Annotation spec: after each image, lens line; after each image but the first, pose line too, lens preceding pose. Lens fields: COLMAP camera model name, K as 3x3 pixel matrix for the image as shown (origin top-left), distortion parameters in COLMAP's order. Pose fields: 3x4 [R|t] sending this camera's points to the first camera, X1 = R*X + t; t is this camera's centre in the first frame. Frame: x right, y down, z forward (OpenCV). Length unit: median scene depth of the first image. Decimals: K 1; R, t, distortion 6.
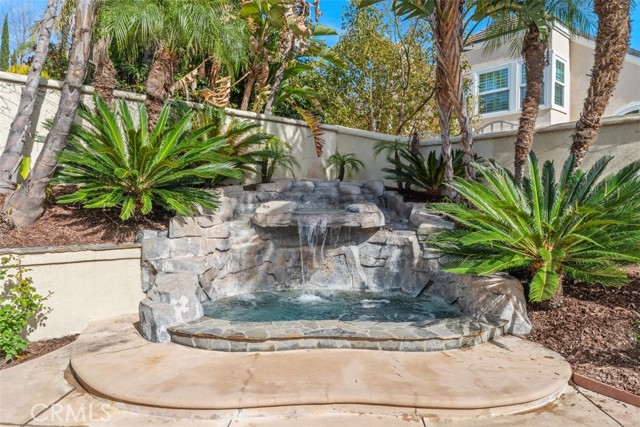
lens RADIAL K [[445.2, 0, 319.3], [0, 445.2, 212.3], [0, 0, 1]] dist [-0.000823, -0.001978]
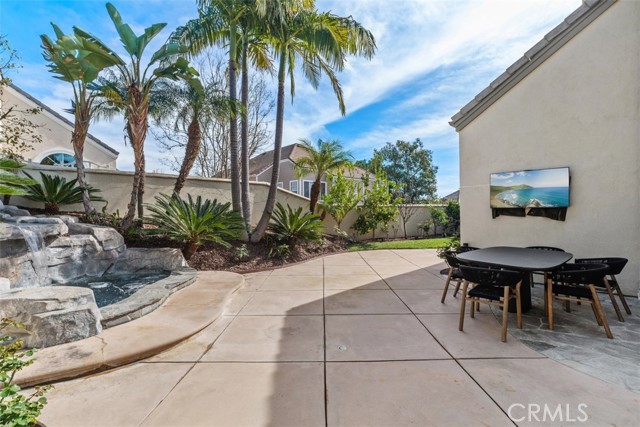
lens RADIAL K [[292.3, 0, 318.8], [0, 292.3, 214.5], [0, 0, 1]] dist [0.010178, -0.000578]
pose [[0.004863, -0.028360, 0.999586, -0.746164], [0.030471, 0.999138, 0.028199, -0.026498], [-0.999524, 0.030321, 0.005723, 0.238187]]
